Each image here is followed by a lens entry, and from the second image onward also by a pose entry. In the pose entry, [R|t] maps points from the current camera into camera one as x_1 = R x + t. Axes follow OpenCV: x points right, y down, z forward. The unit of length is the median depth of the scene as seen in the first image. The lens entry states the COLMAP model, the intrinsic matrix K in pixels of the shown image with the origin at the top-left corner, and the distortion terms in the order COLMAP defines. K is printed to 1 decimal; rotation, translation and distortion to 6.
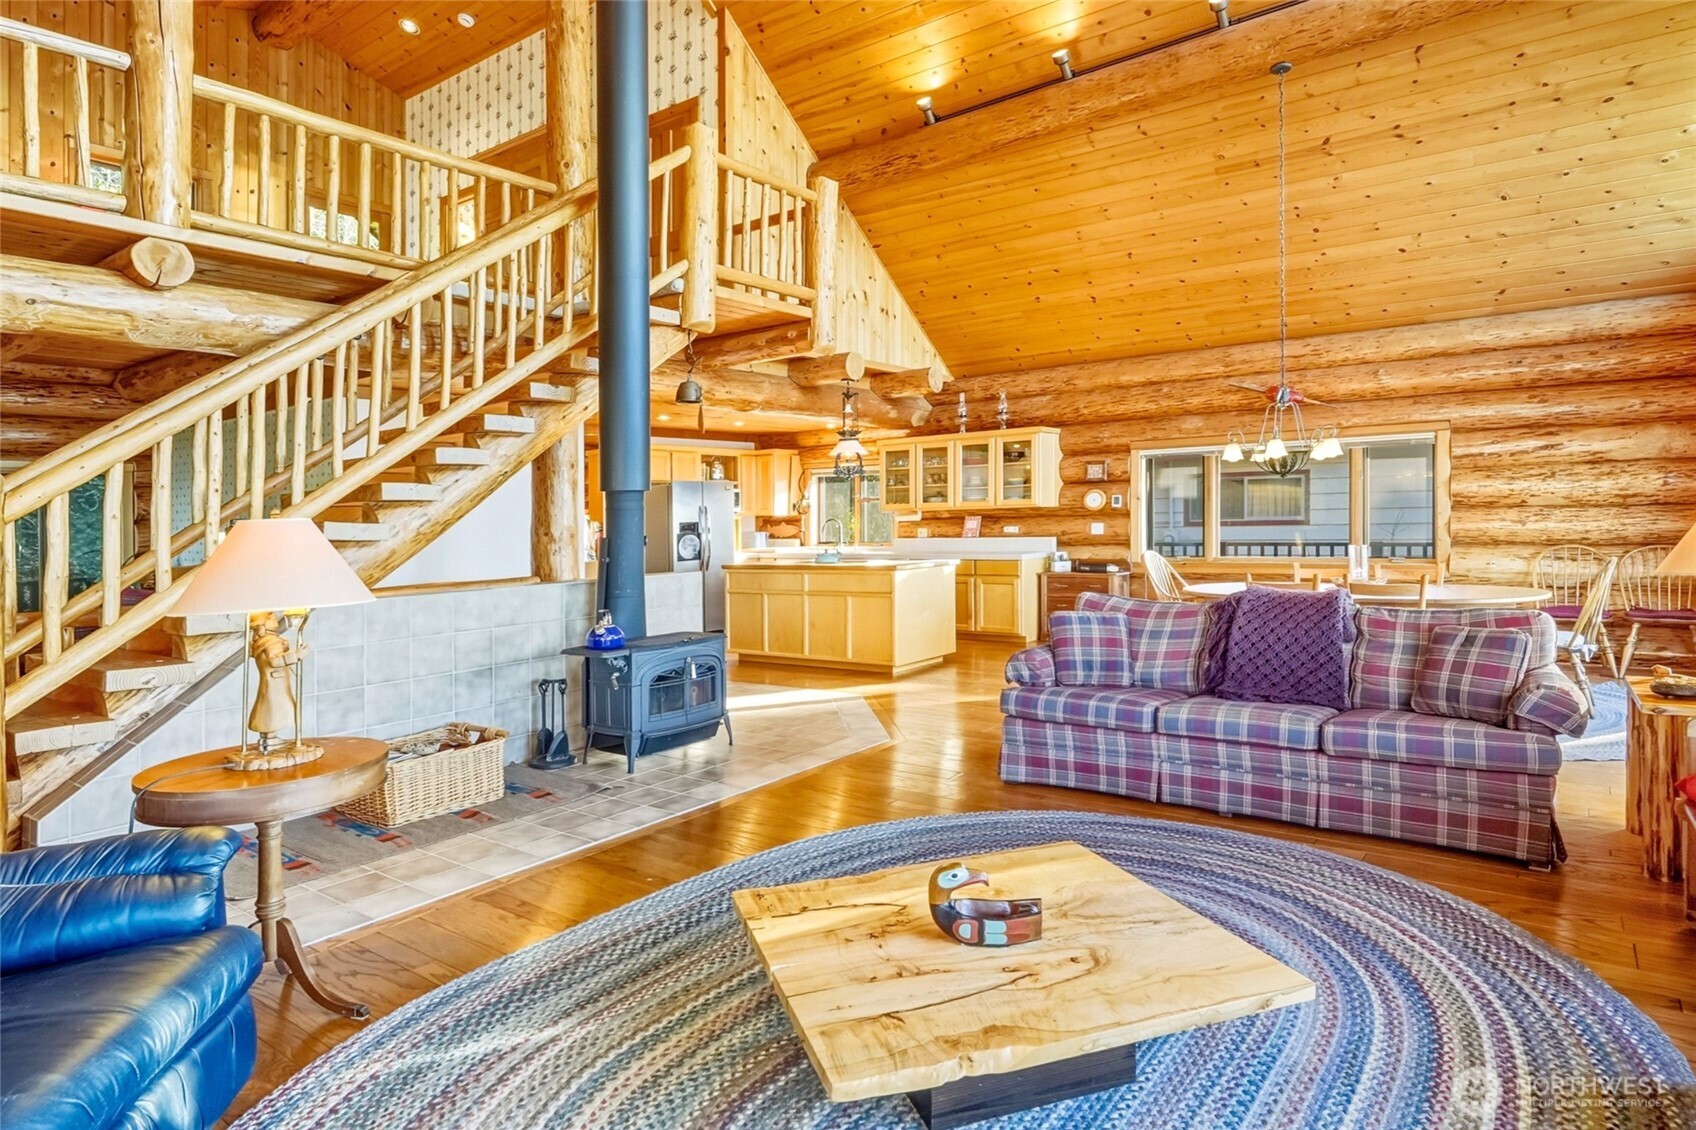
lens RADIAL K [[806.5, 0, 773.1], [0, 806.5, 511.3], [0, 0, 1]] dist [-0.014846, 0.000098]
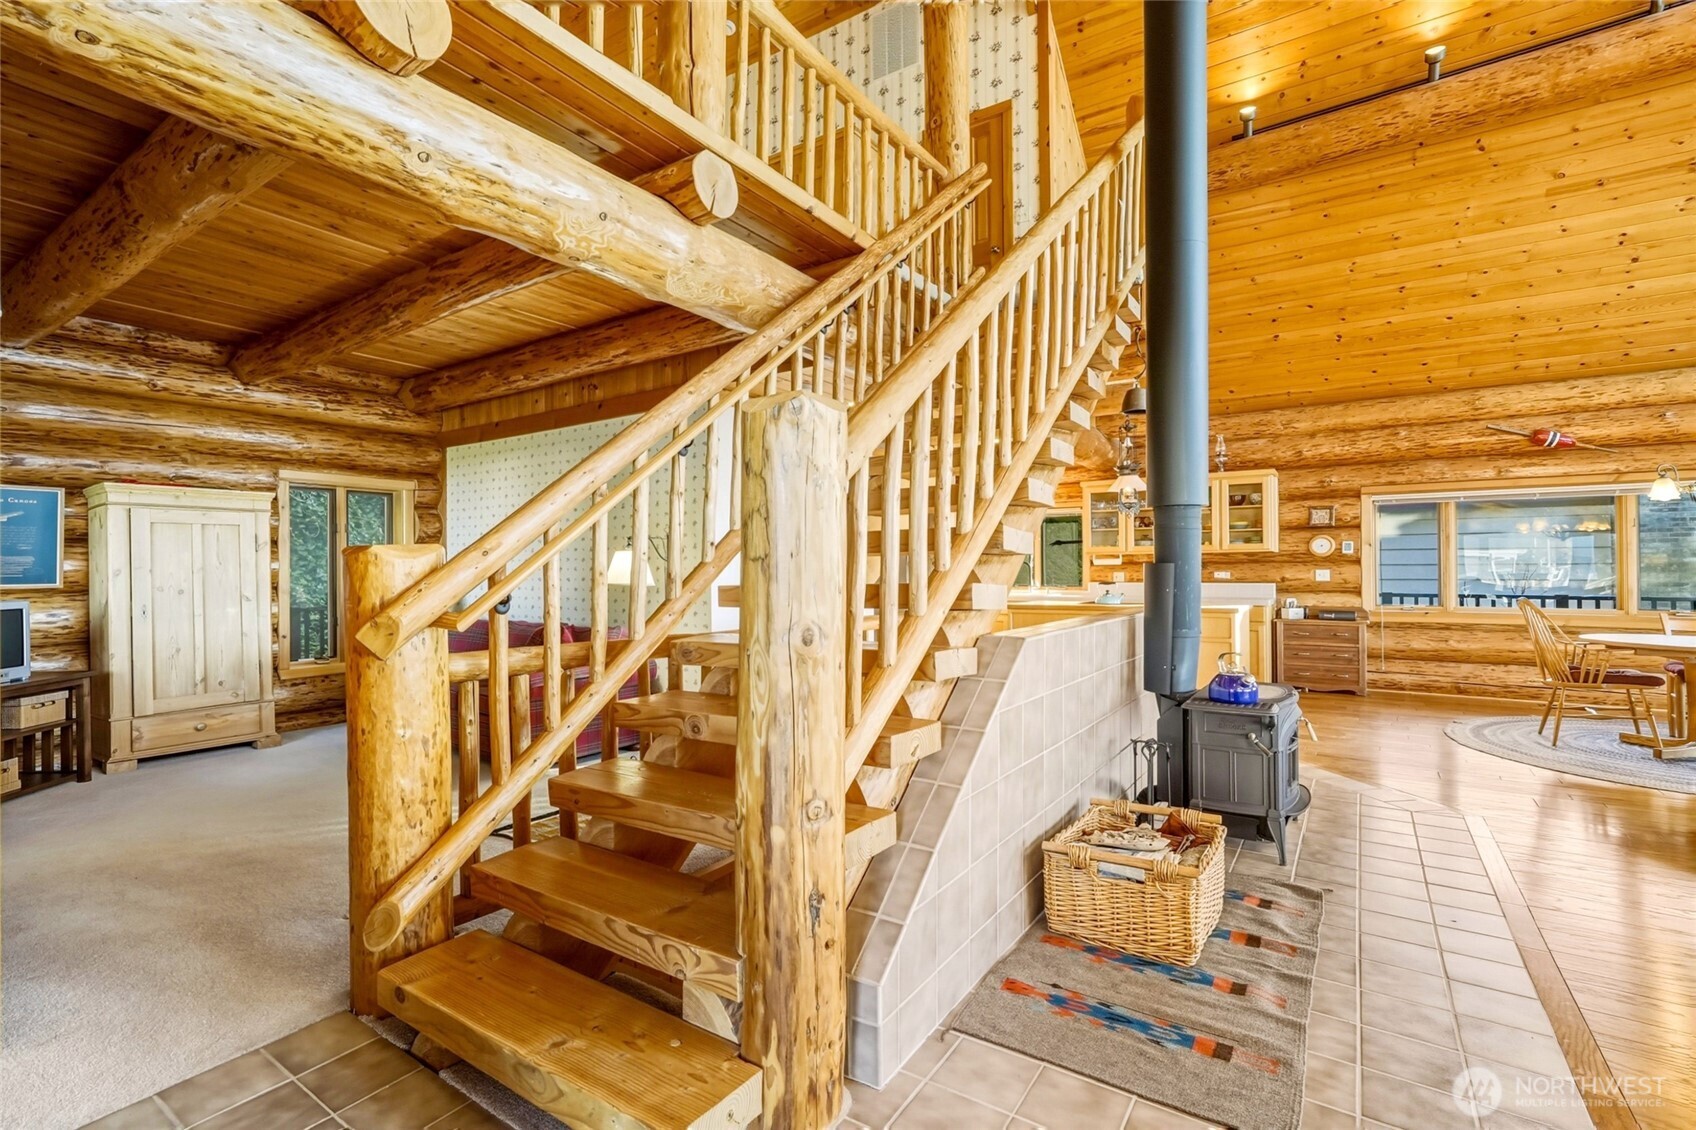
lens RADIAL K [[762.8, 0, 839.4], [0, 762.8, 555.1], [0, 0, 1]] dist [-0.009936, 0.002116]
pose [[0.999781, 0.017578, -0.011378, -0.167082], [-0.017622, 0.999838, -0.003767, 0.010526], [0.011310, 0.003967, 0.999928, 0.073325]]
